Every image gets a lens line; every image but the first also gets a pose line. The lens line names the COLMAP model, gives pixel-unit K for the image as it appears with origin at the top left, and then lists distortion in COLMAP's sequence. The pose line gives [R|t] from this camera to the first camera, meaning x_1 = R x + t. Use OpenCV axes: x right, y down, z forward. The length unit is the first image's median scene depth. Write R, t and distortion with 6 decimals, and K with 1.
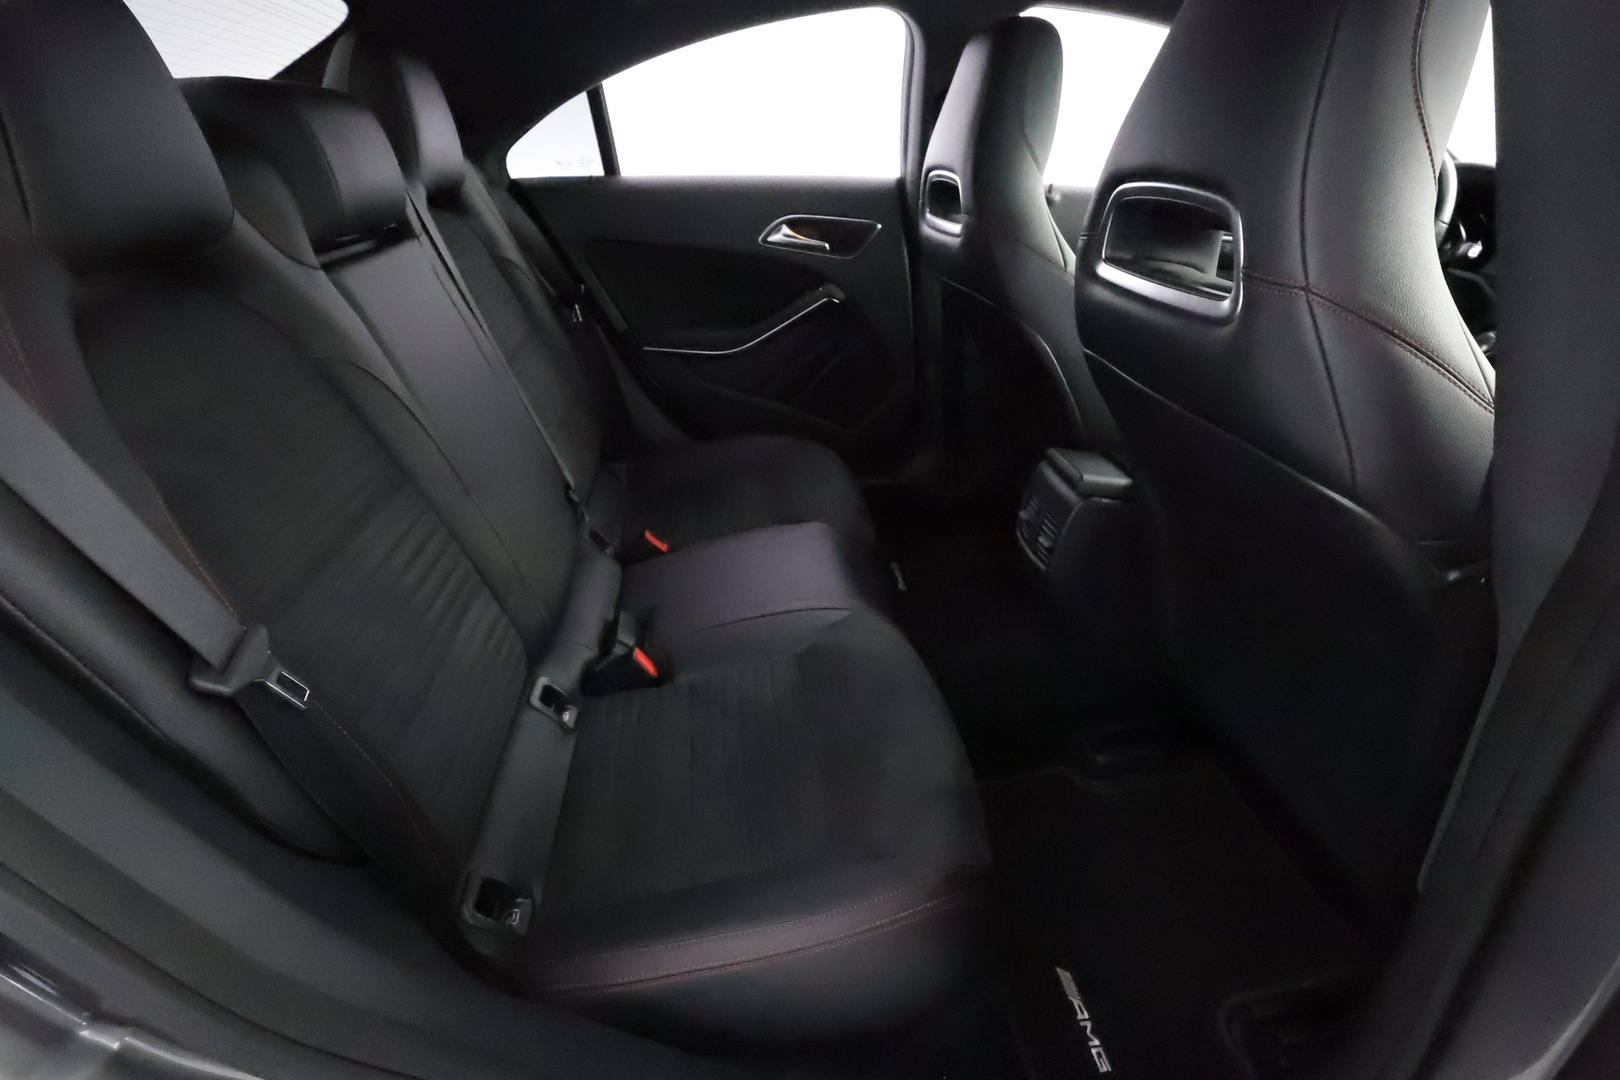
lens RADIAL K [[786.6, 0, 814.5], [0, 786.6, 543.1], [0, 0, 1]] dist [-0.020482, 0.011795]
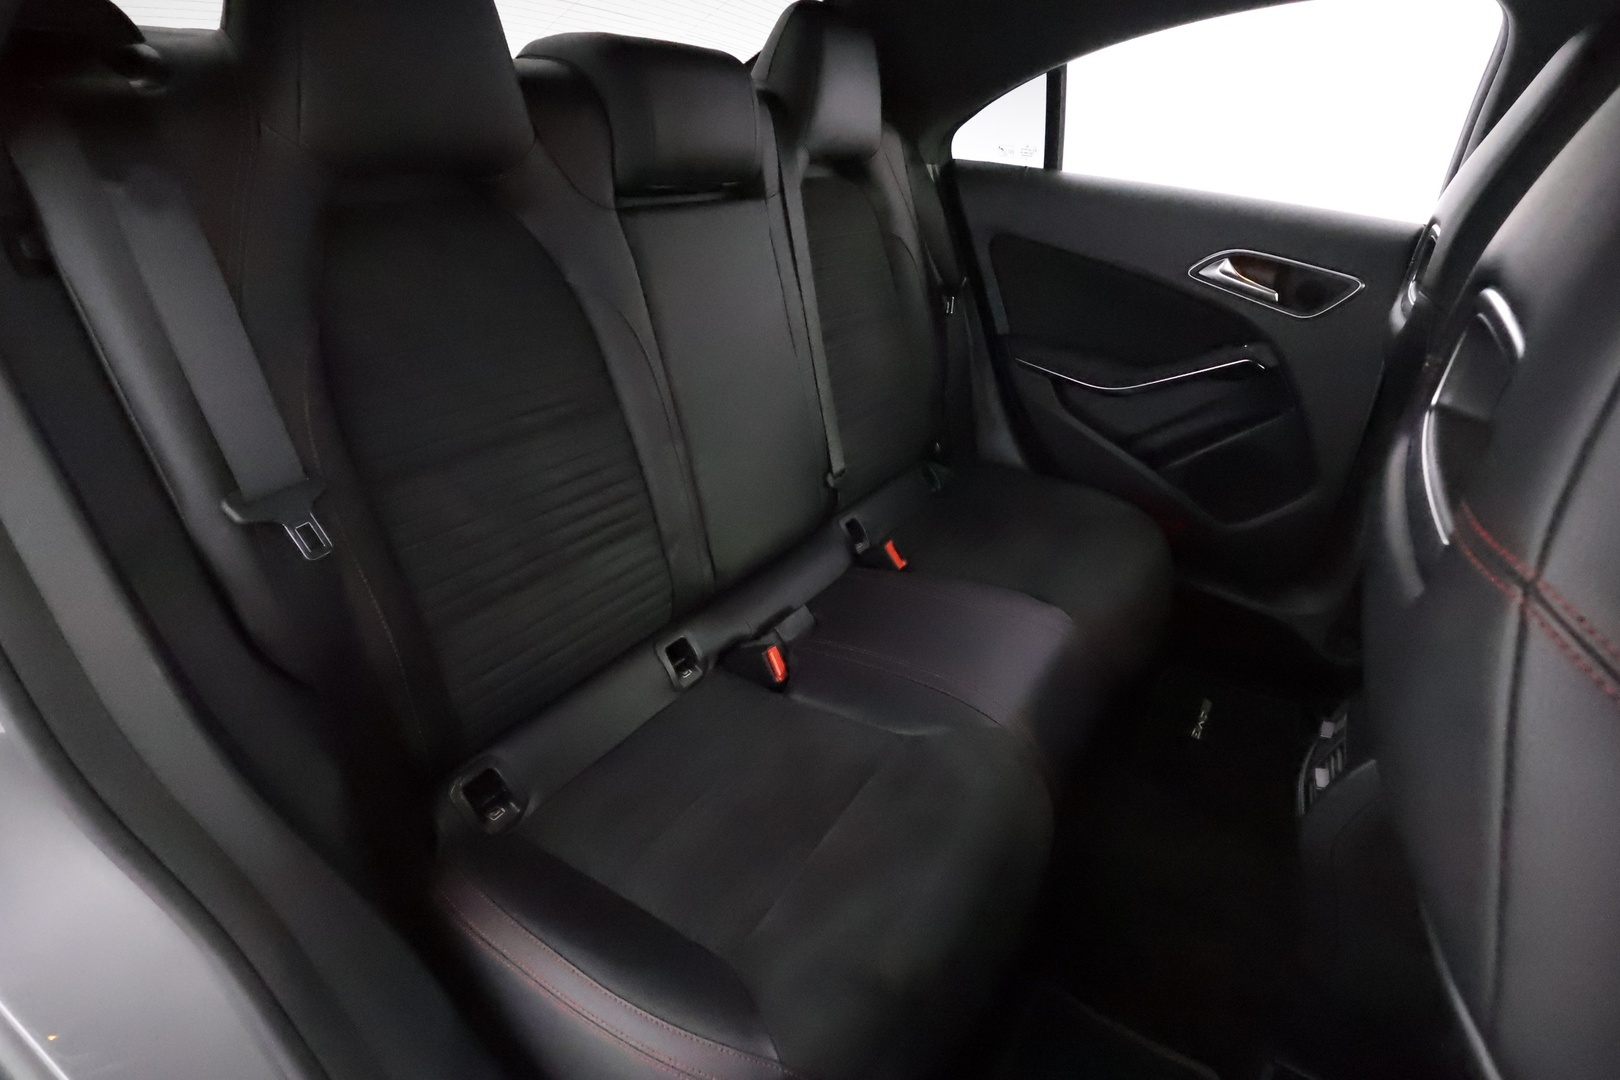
lens RADIAL K [[783.3, 0, 807.0], [0, 783.3, 541.0], [0, 0, 1]] dist [-0.001030, 0.012927]
pose [[0.754457, 0.384764, -0.531744, 0.207305], [-0.378597, 0.916904, 0.126295, -0.094830], [0.536152, 0.106033, 0.837435, 0.151888]]
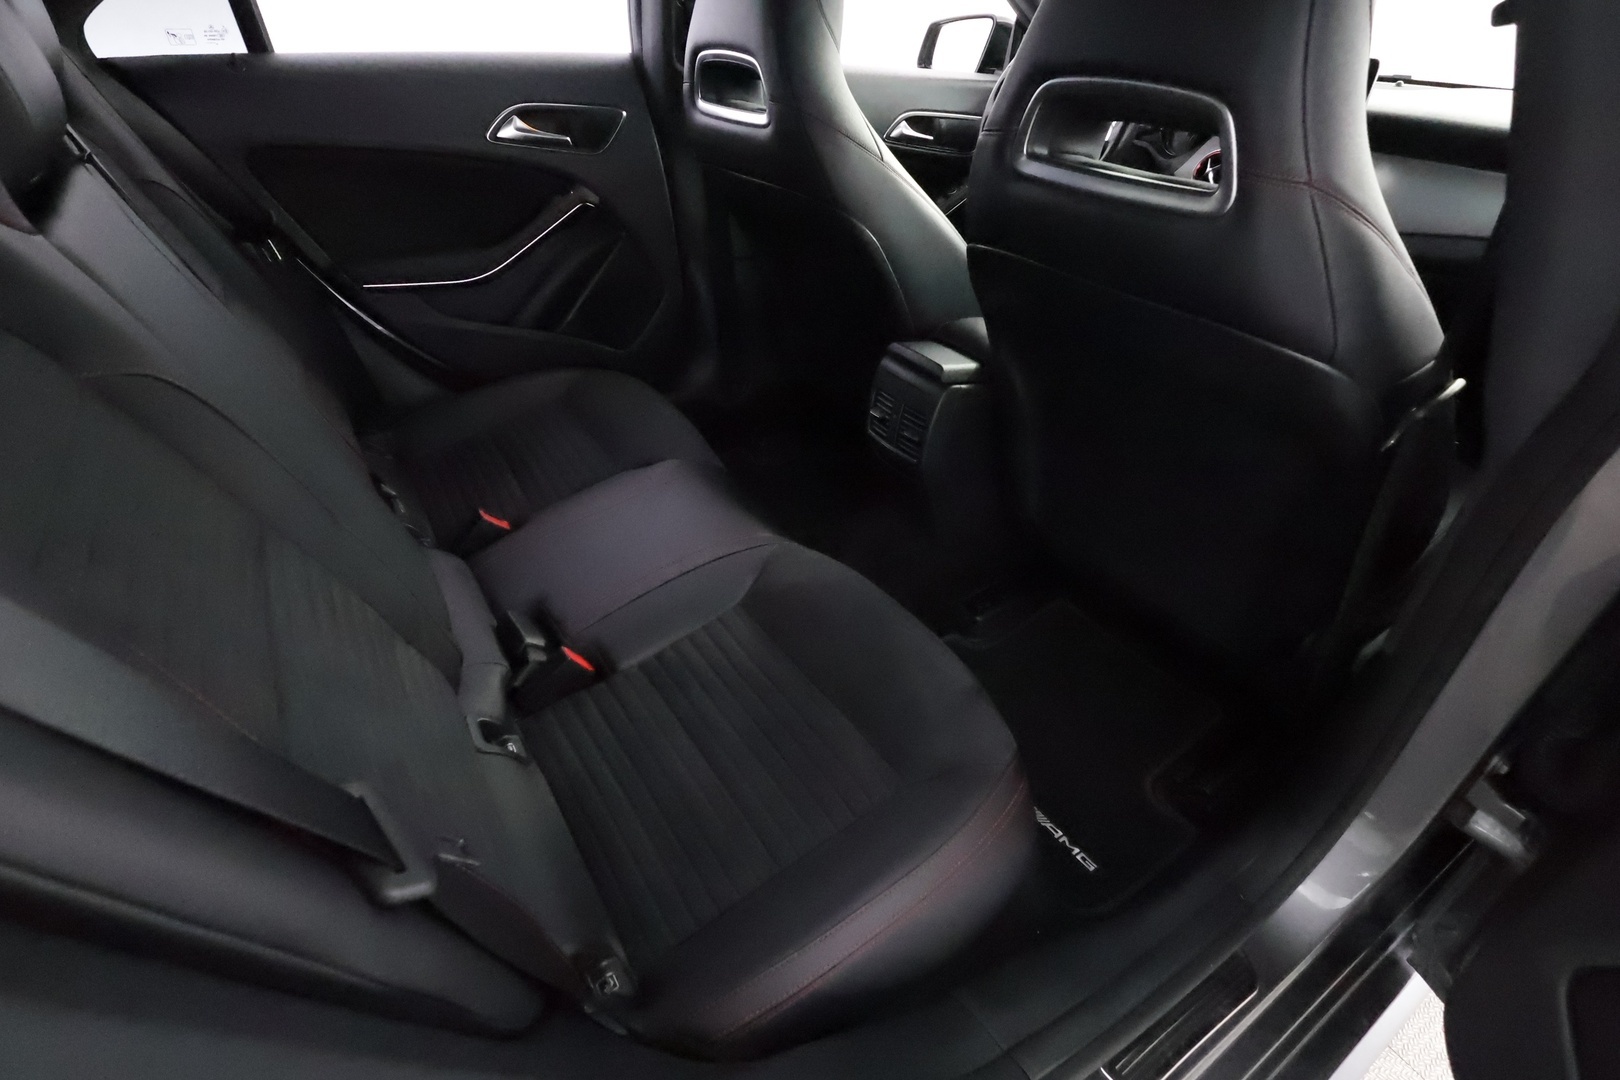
lens RADIAL K [[787.7, 0, 810.0], [0, 787.7, 540.0], [0, 0, 1]] dist [0.012916, -0.000078]
pose [[0.894384, -0.243487, 0.375222, -0.218535], [0.191702, 0.966569, 0.170276, -0.060758], [-0.404138, -0.080361, 0.911161, 0.075810]]
